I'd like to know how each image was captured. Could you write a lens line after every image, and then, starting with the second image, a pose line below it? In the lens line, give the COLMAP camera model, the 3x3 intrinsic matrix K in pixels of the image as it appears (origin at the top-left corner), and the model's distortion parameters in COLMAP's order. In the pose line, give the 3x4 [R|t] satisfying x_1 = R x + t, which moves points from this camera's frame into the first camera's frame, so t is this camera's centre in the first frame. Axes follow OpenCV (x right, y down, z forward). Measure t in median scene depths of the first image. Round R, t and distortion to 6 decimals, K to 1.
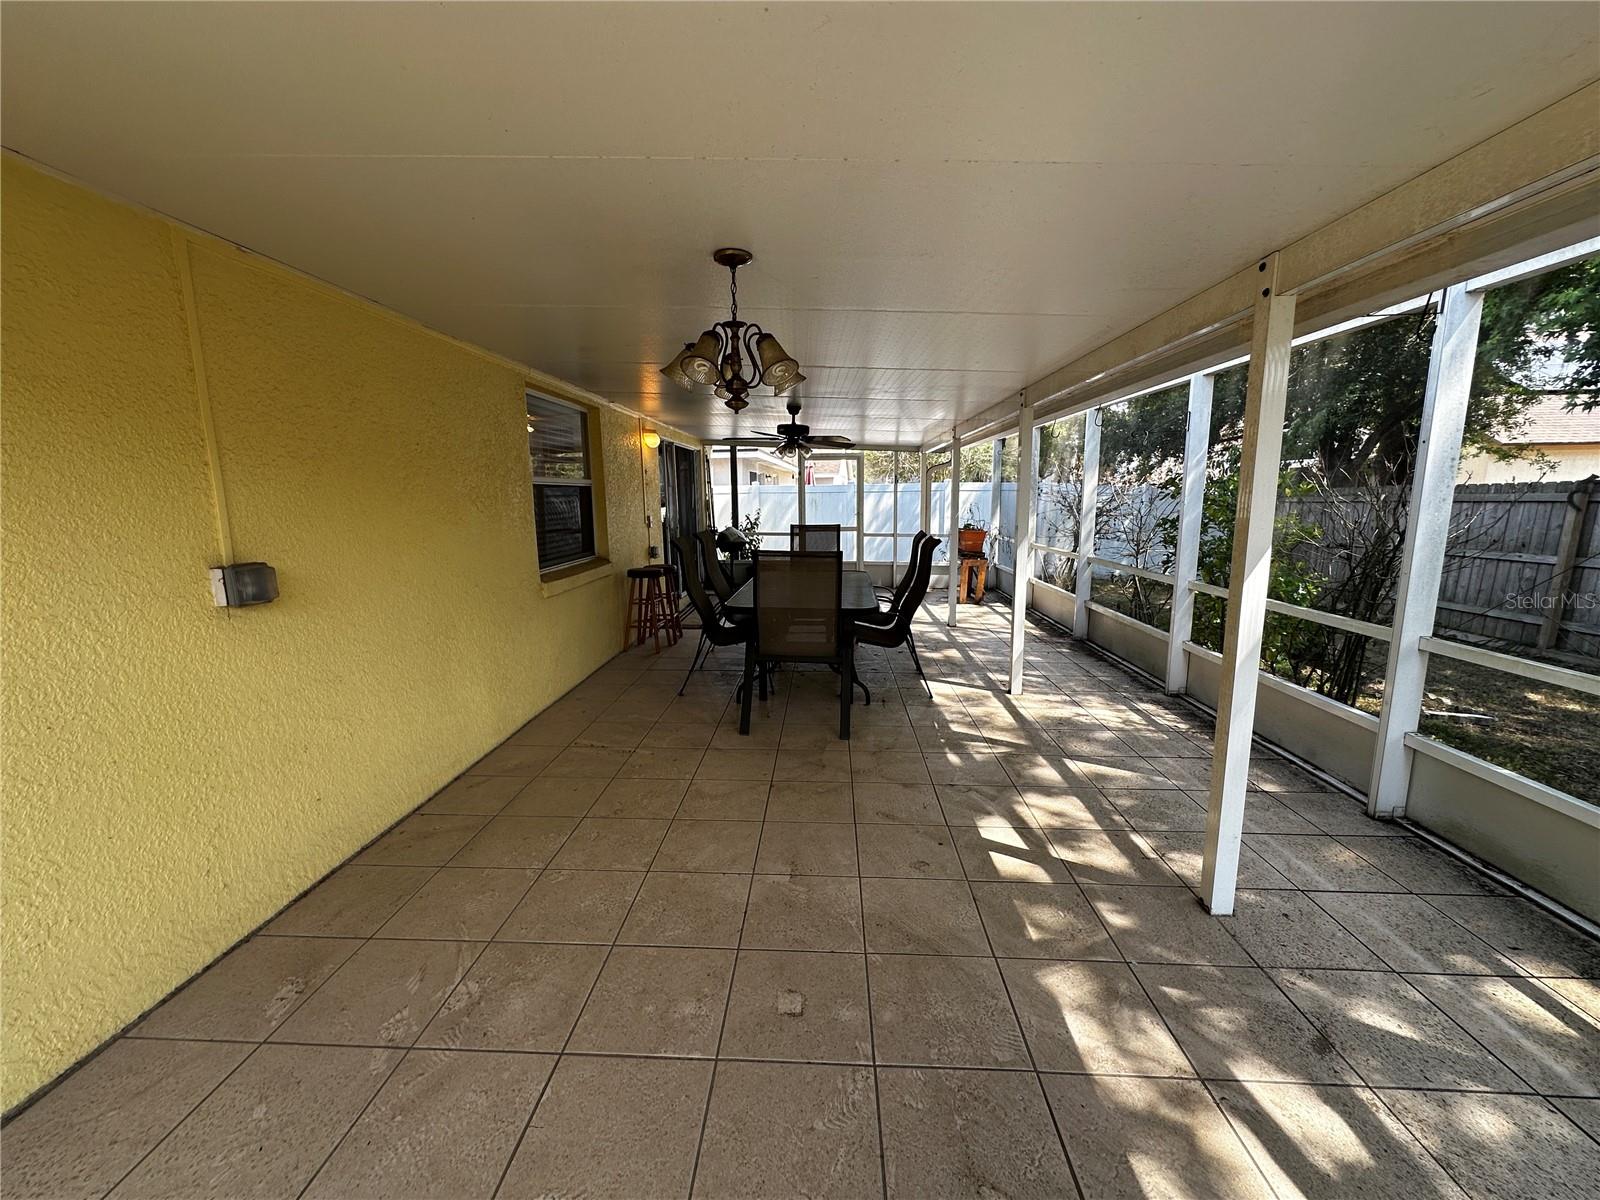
lens RADIAL K [[639.1, 0, 800.0], [0, 639.1, 600.0], [0, 0, 1]] dist [-0.006731, 0.002035]
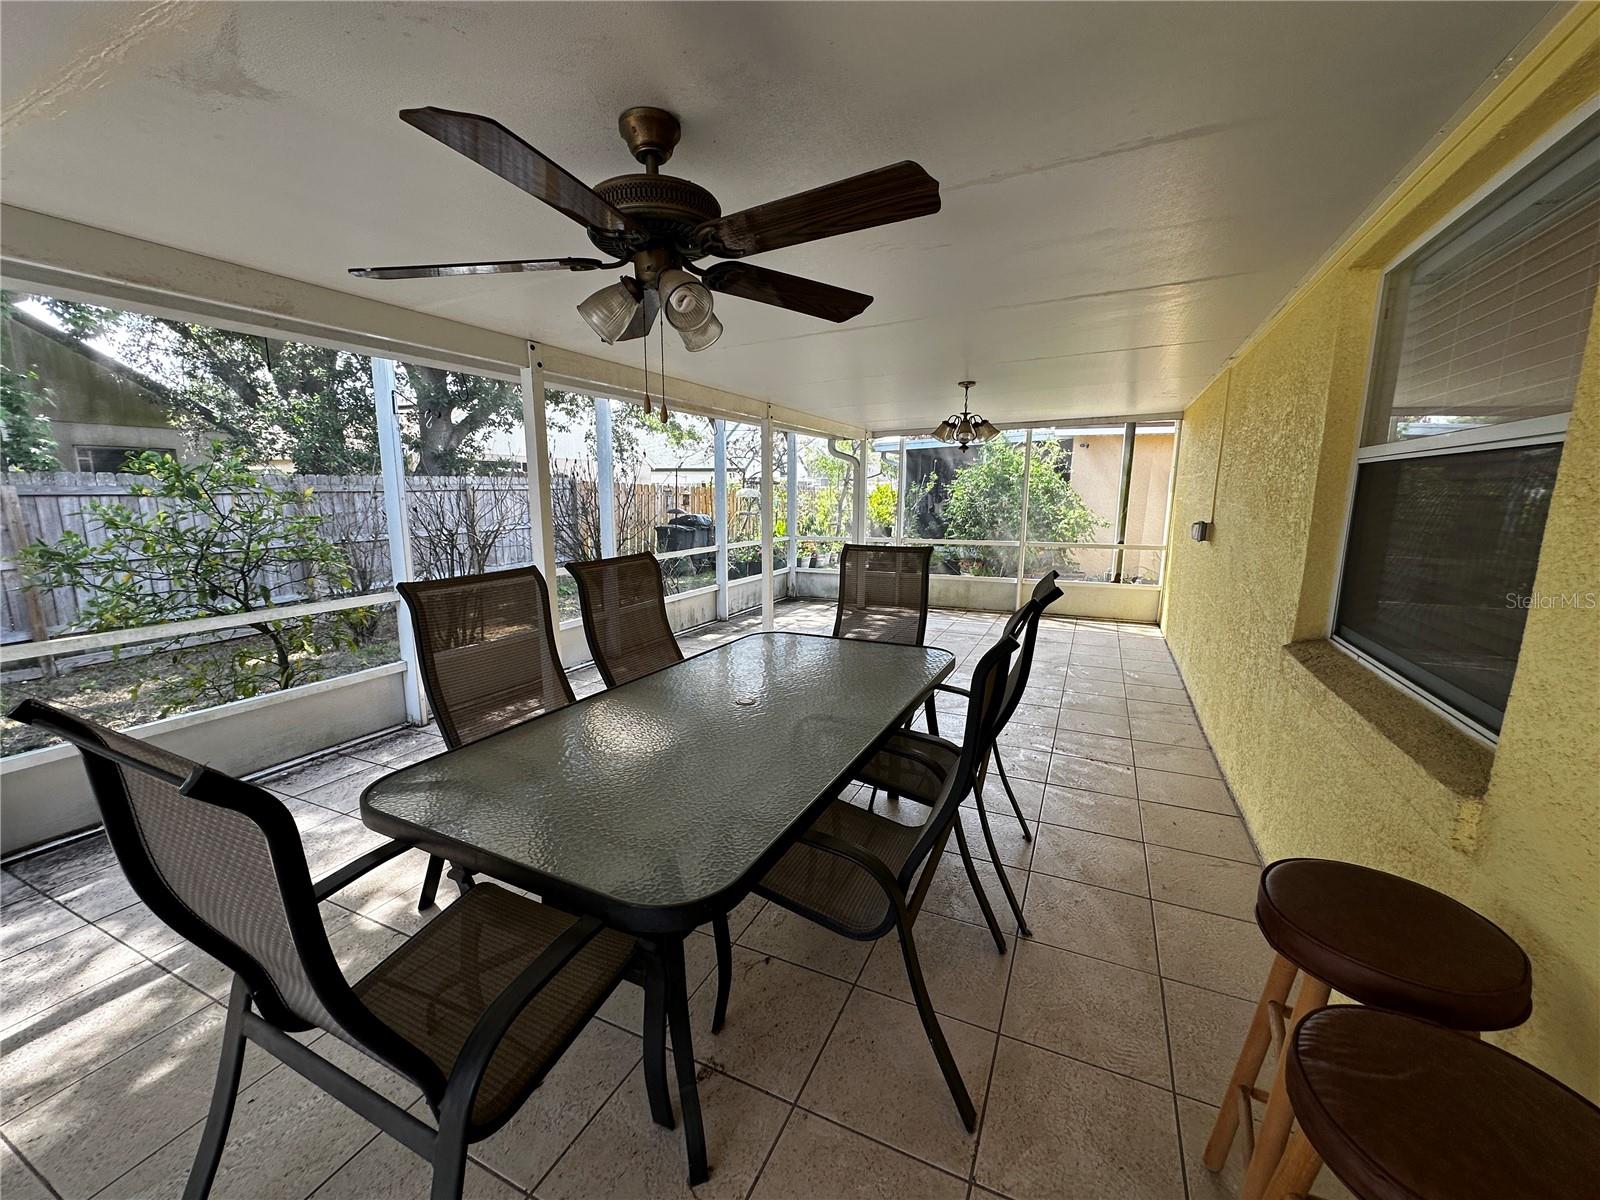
lens RADIAL K [[639.1, 0, 800.0], [0, 639.1, 600.0], [0, 0, 1]] dist [-0.006731, 0.002035]
pose [[-0.920414, -0.049127, 0.387847, -0.364435], [0.071189, 0.954426, 0.289834, -0.389333], [-0.384410, 0.294378, -0.874969, 2.585662]]
